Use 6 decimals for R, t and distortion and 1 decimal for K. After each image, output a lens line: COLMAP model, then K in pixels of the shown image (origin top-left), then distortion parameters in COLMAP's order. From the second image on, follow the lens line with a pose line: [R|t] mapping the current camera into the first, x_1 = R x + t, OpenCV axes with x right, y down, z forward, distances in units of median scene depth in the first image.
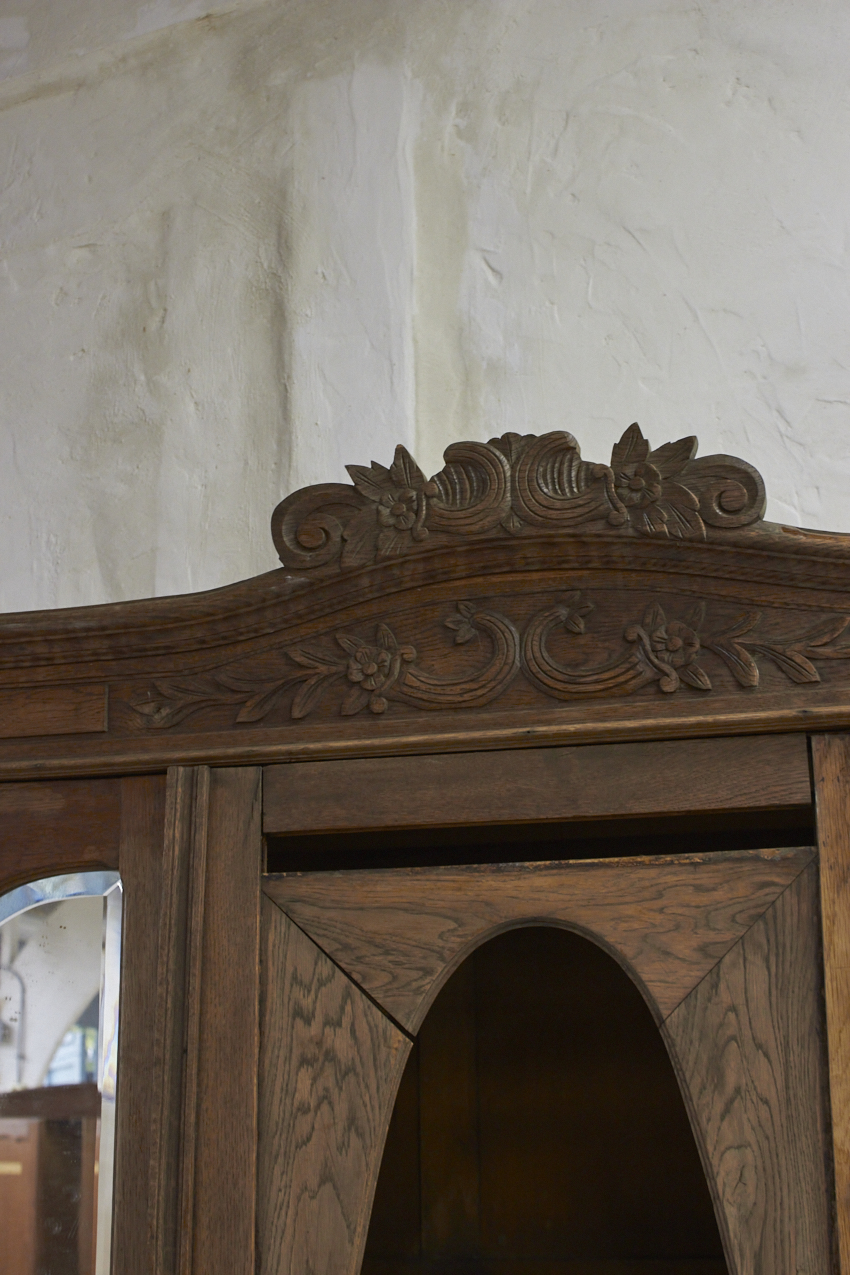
lens RADIAL K [[1832.4, 0, 431.3], [0, 1832.4, 642.1], [0, 0, 1]] dist [-0.039787, 0.098213]
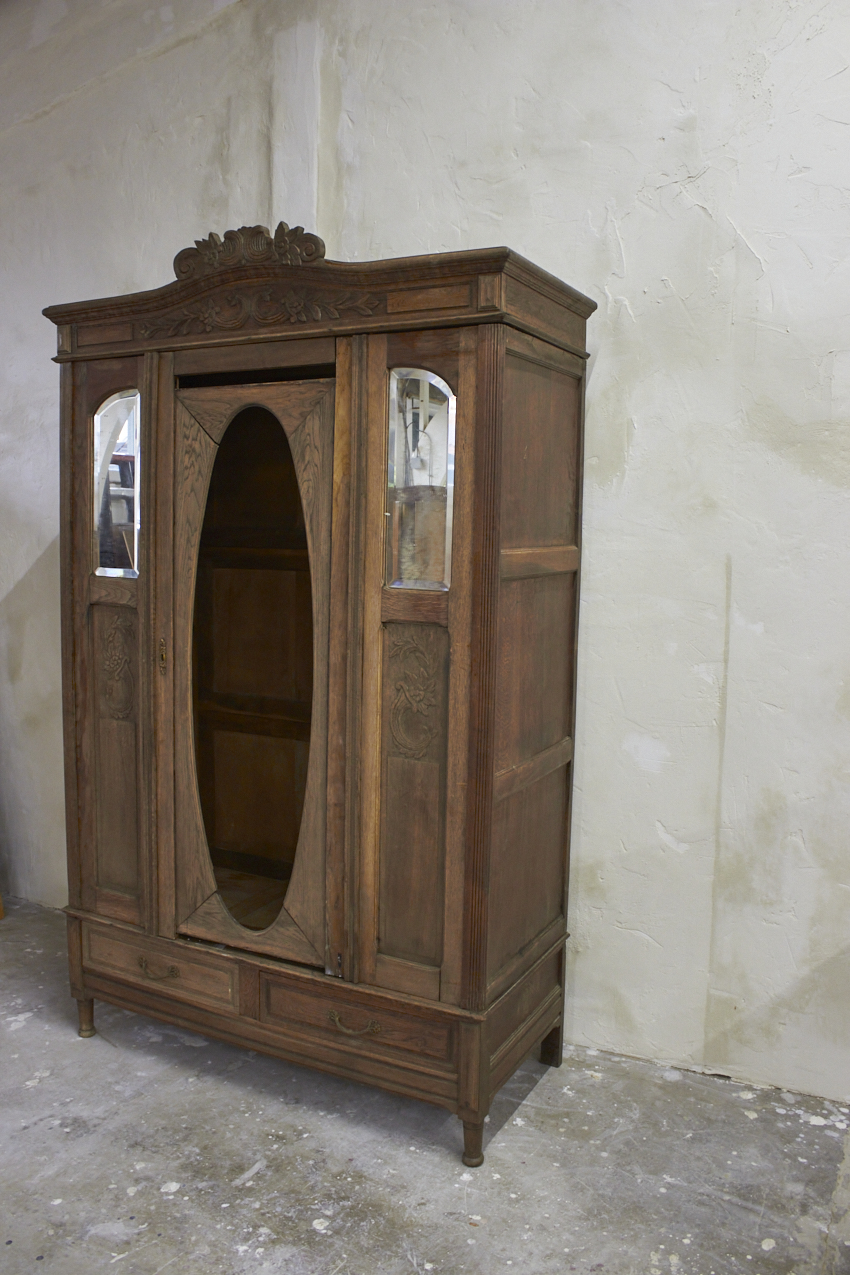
lens RADIAL K [[1059.4, 0, 426.2], [0, 1059.4, 633.9], [0, 0, 1]] dist [-0.172407, 0.157899]
pose [[0.969077, 0.055140, -0.240519, 0.733795], [0.034022, 0.935548, 0.351556, -0.079971], [0.244402, -0.348868, 0.904742, -0.550924]]
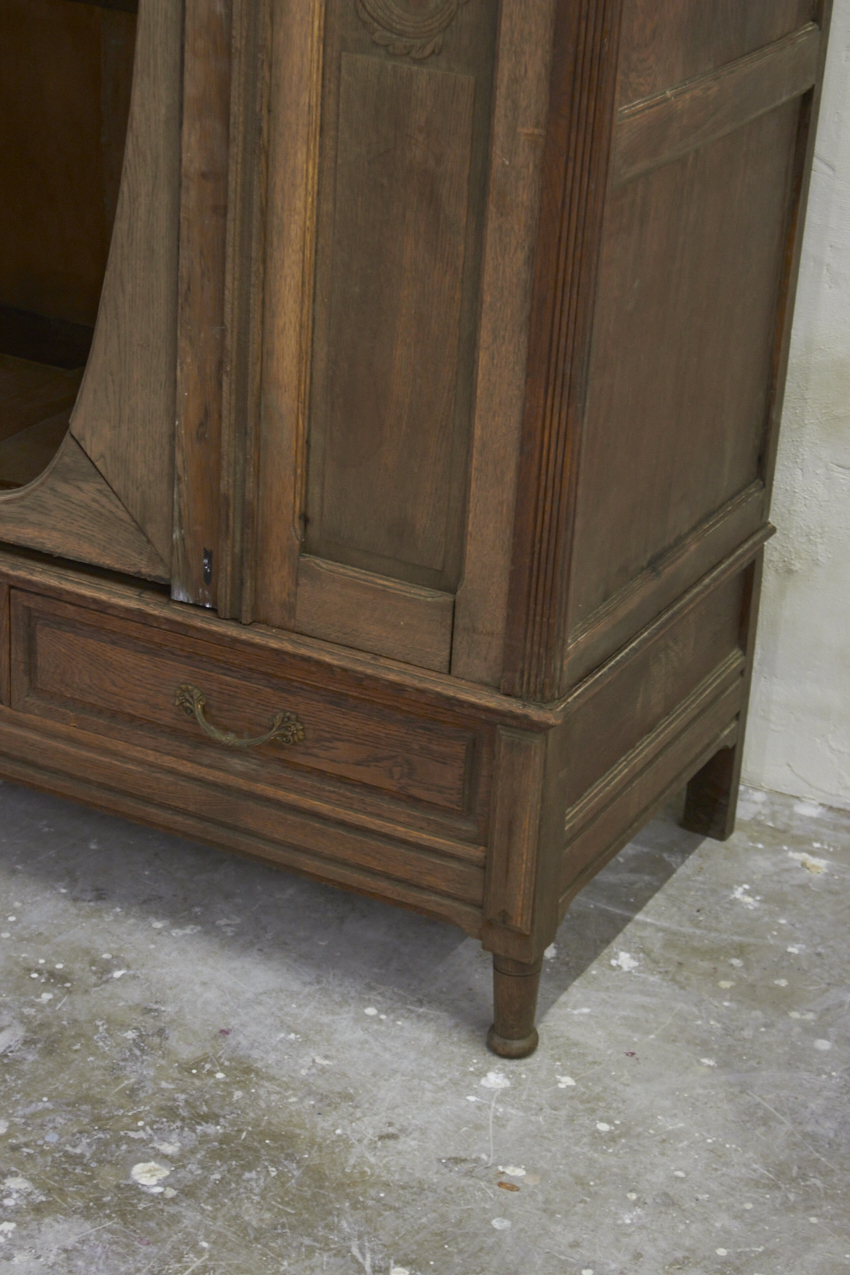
lens RADIAL K [[2524.4, 0, 442.6], [0, 2524.4, 655.6], [0, 0, 1]] dist [0.007358, 0.241855]
pose [[0.965631, 0.168584, -0.197827, 0.709023], [-0.003767, 0.770119, 0.637889, -0.012568], [0.259888, -0.615221, 0.744286, -0.475034]]
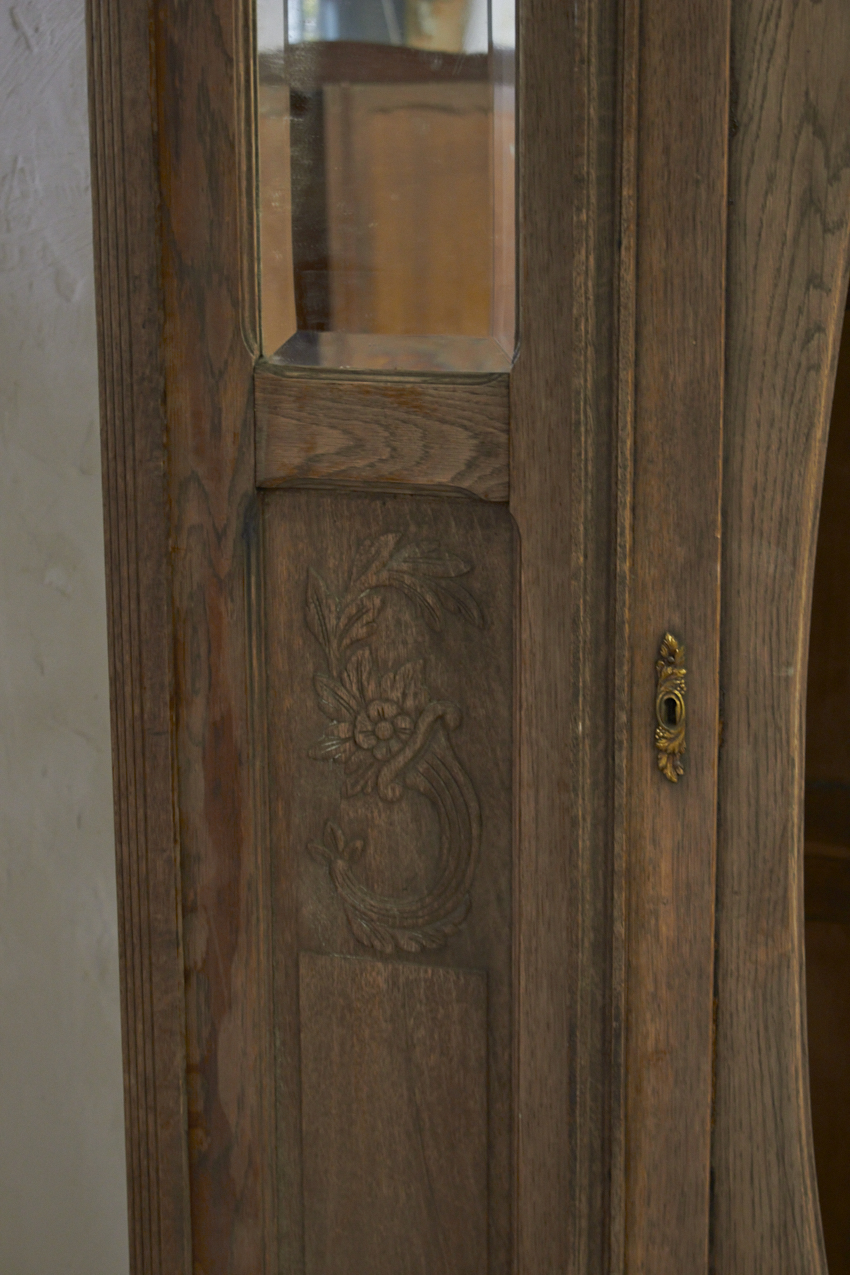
lens RADIAL K [[2426.5, 0, 426.0], [0, 2426.5, 643.3], [0, 0, 1]] dist [-0.001193, 0.199353]
pose [[0.992428, 0.024010, -0.120455, -0.092259], [0.032188, 0.895590, 0.443715, 0.108278], [0.118532, -0.444233, 0.888036, 0.067403]]
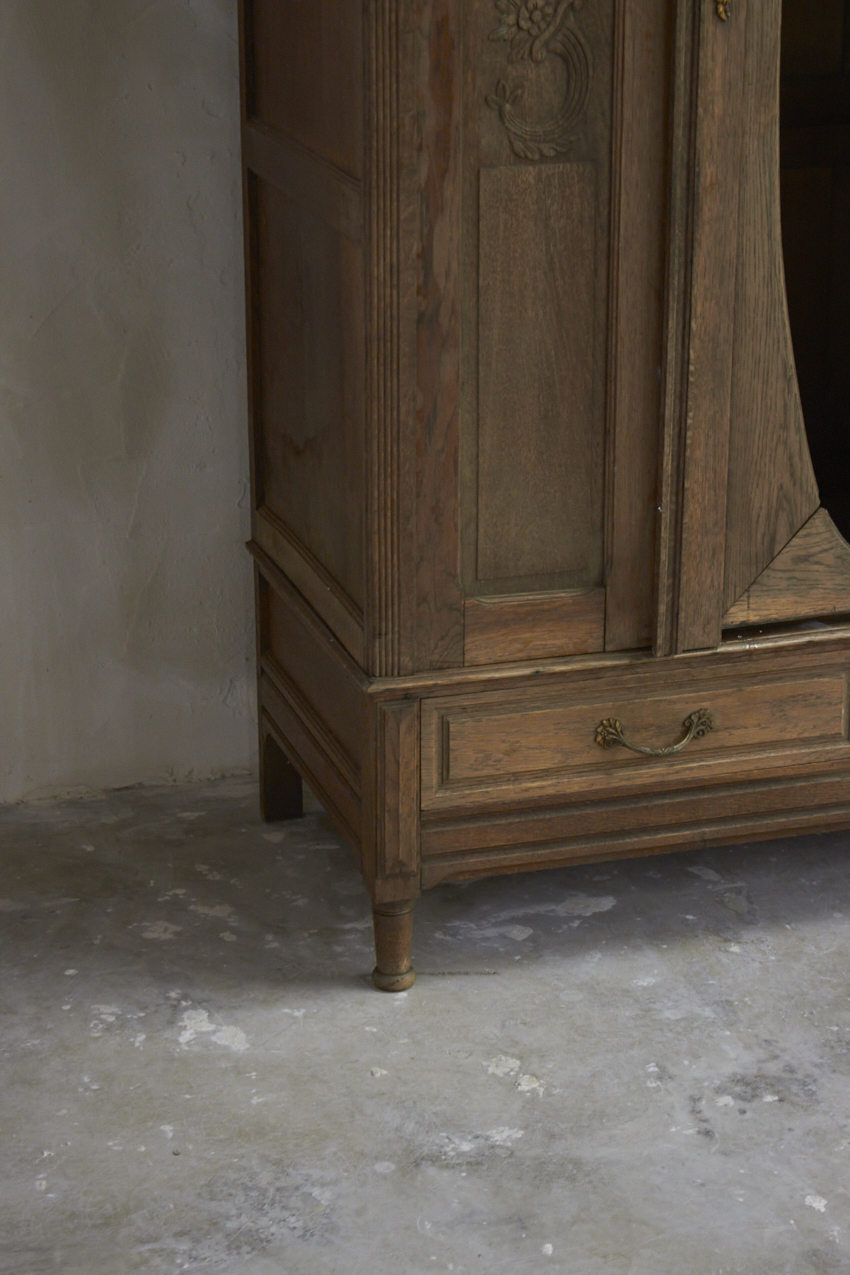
lens RADIAL K [[2648.5, 0, 430.8], [0, 2648.5, 656.1], [0, 0, 1]] dist [0.037267, 0.175048]
pose [[0.855695, -0.167763, 0.489532, -1.267034], [-0.136815, 0.838987, 0.526670, 0.007799], [-0.499067, -0.517644, 0.694965, -0.512057]]
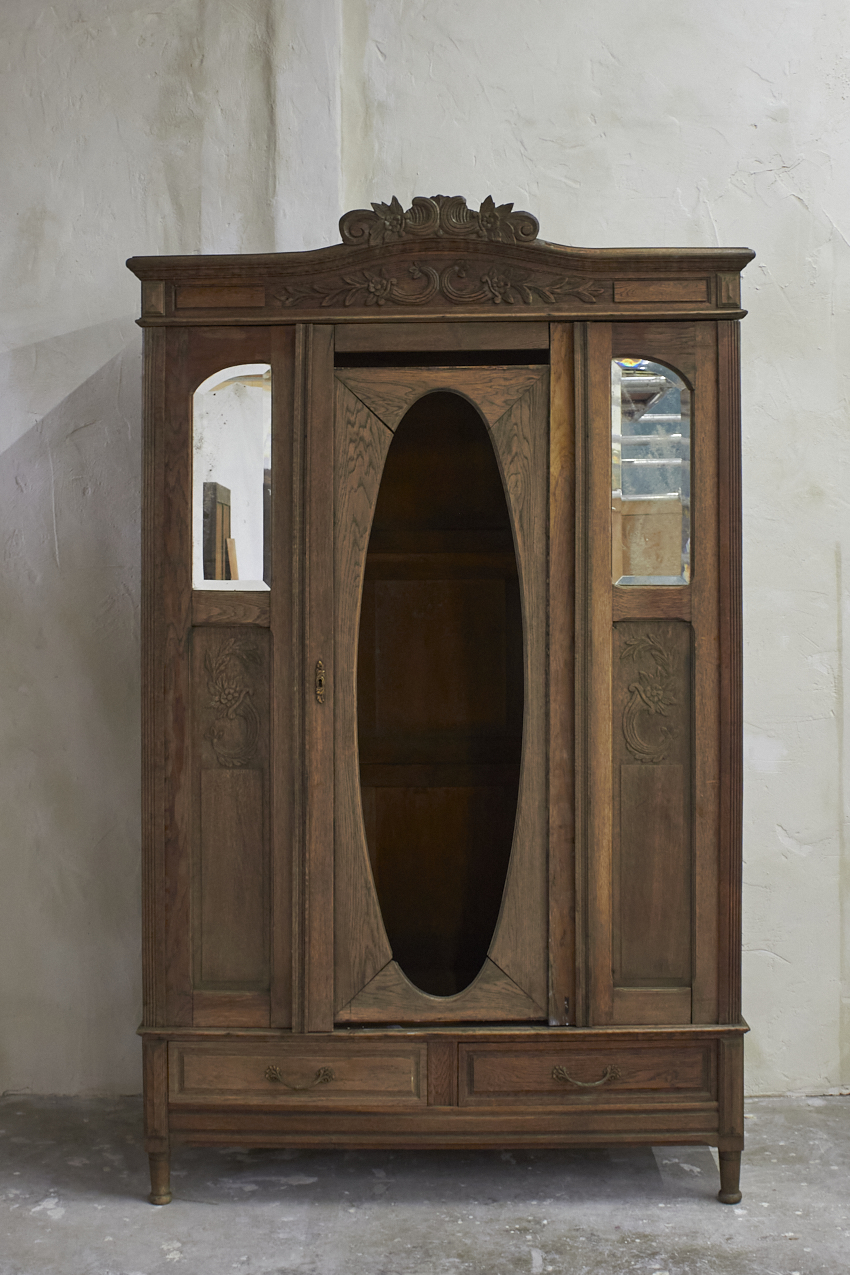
lens RADIAL K [[1708.6, 0, 416.3], [0, 1708.6, 494.0], [0, 0, 1]] dist [-0.128281, 0.082789]
pose [[0.976281, 0.010819, 0.216237, -0.498605], [-0.061064, 0.971963, 0.227066, -0.250023], [-0.207717, -0.234884, 0.949570, -1.320388]]
